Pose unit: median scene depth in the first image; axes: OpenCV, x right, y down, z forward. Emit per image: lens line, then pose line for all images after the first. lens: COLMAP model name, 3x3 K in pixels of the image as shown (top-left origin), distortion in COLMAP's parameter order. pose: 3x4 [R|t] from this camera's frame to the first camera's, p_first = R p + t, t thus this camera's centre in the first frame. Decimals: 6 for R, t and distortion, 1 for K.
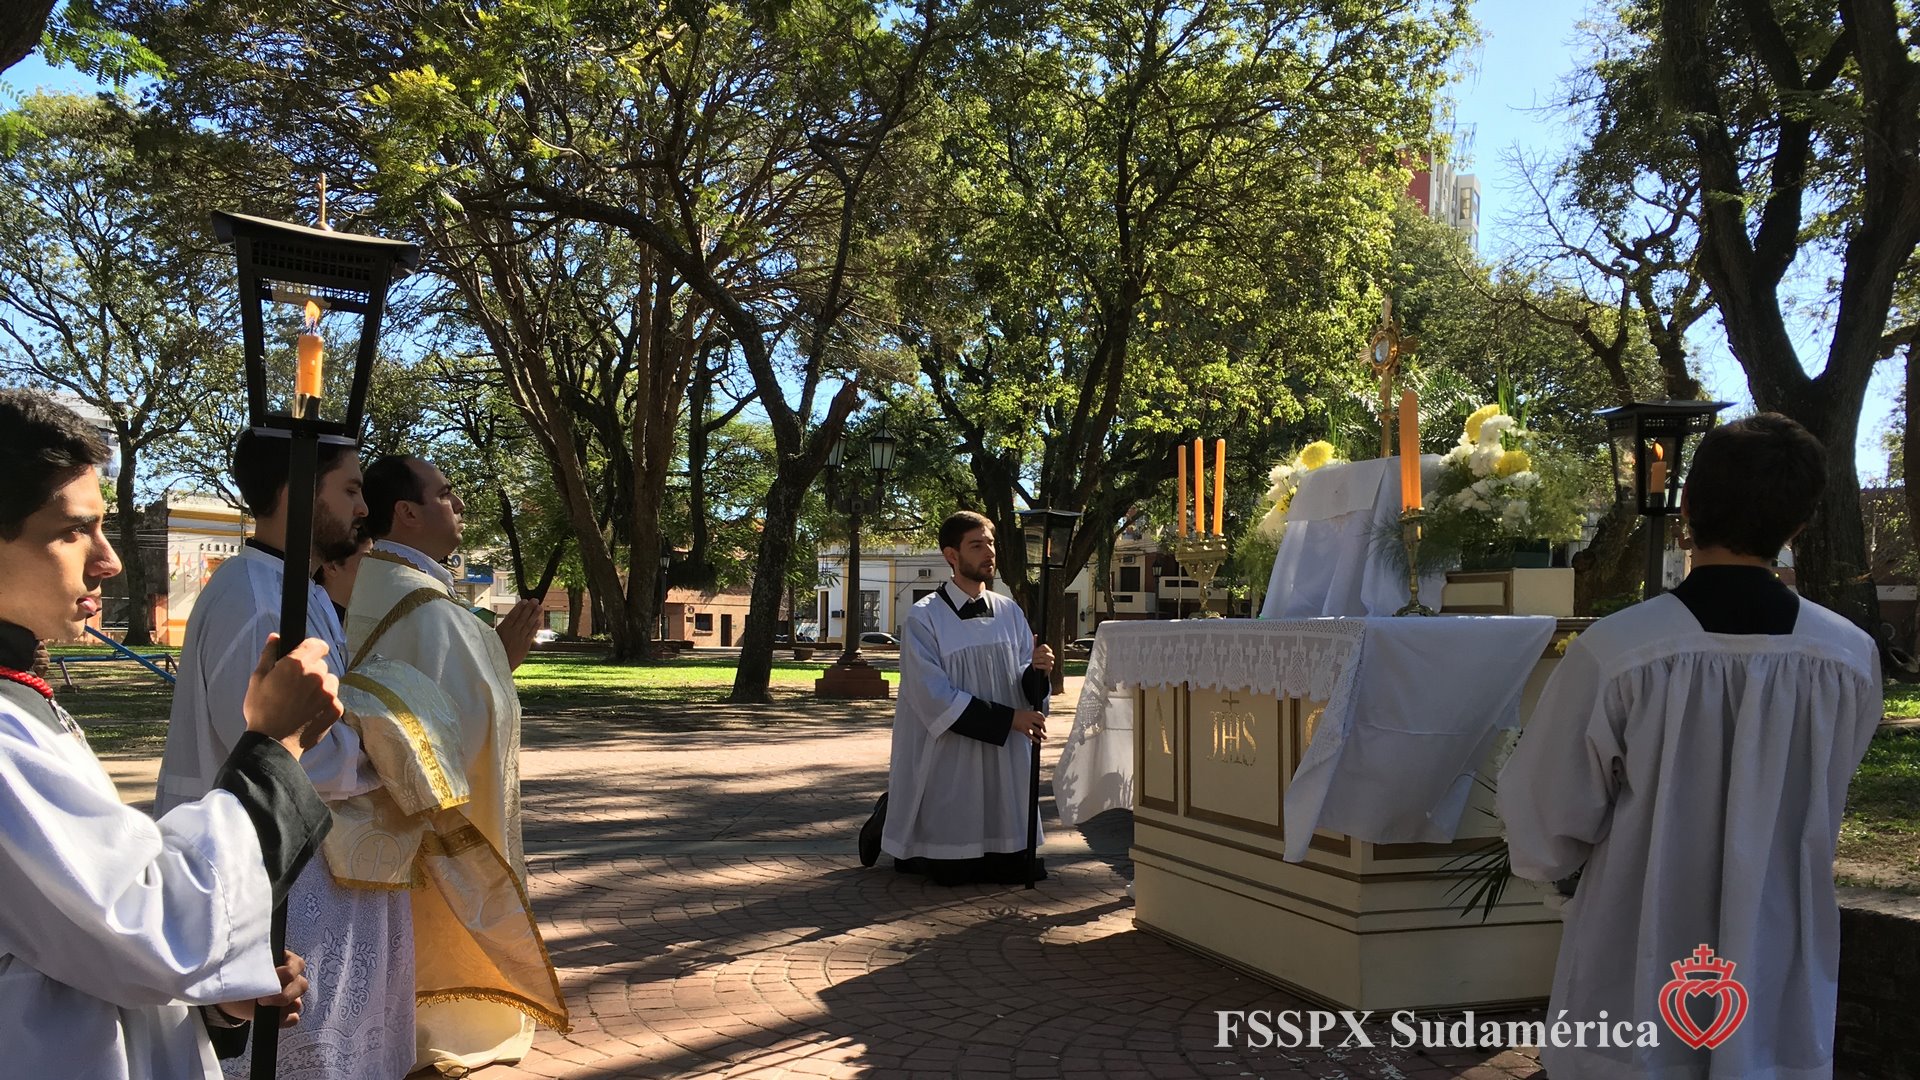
lens RADIAL K [[1627.3, 0, 960.6], [0, 1627.3, 706.2], [0, 0, 1]] dist [0.077608, -0.092698]
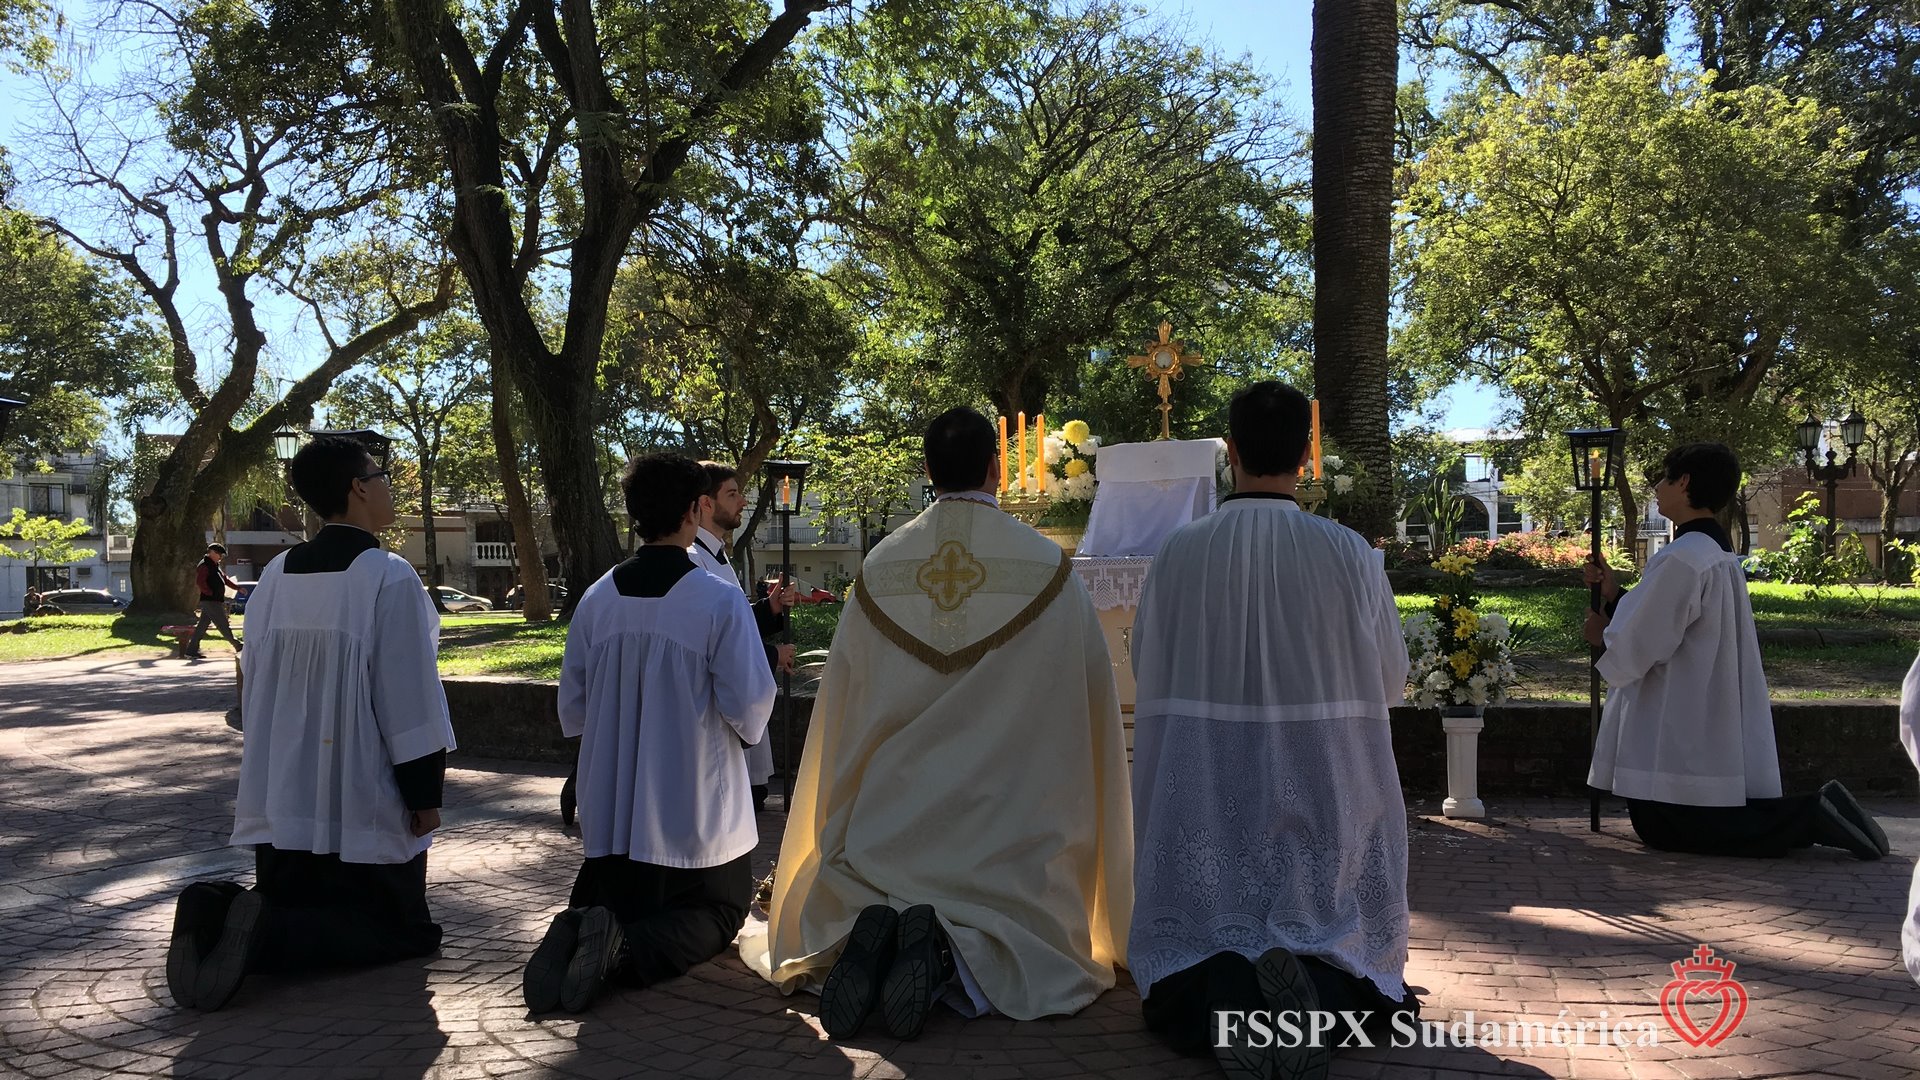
lens RADIAL K [[1654.2, 0, 965.5], [0, 1654.2, 596.4], [0, 0, 1]] dist [0.081704, -0.124110]
pose [[0.580990, -0.035372, 0.813142, -0.131803], [0.063370, 0.997988, -0.001865, -0.003497], [-0.811440, 0.052613, 0.582063, 0.043956]]
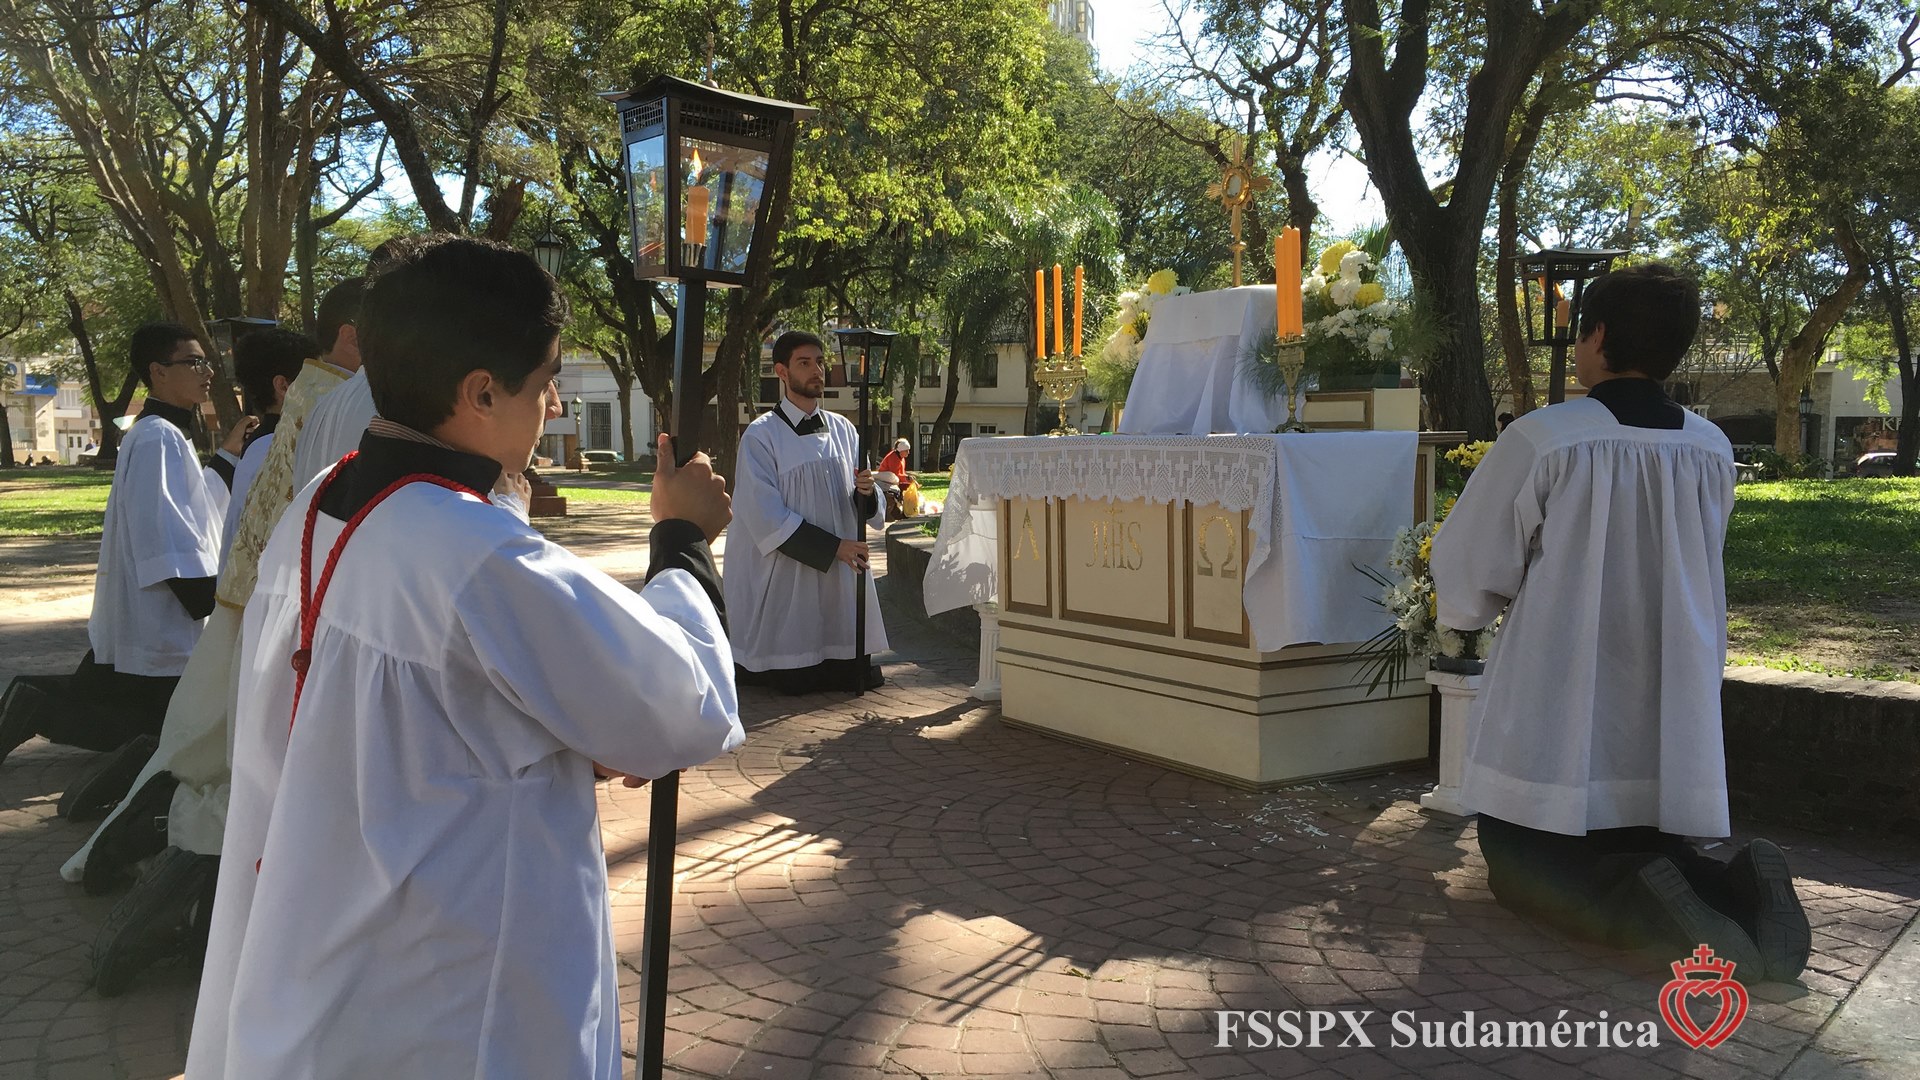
lens RADIAL K [[1634.5, 0, 959.5], [0, 1634.5, 631.3], [0, 0, 1]] dist [0.071866, -0.099914]
pose [[0.974579, -0.035698, 0.221182, -0.022936], [0.020409, 0.997265, 0.071028, -0.000386], [-0.223113, -0.064709, 0.972642, -0.005883]]
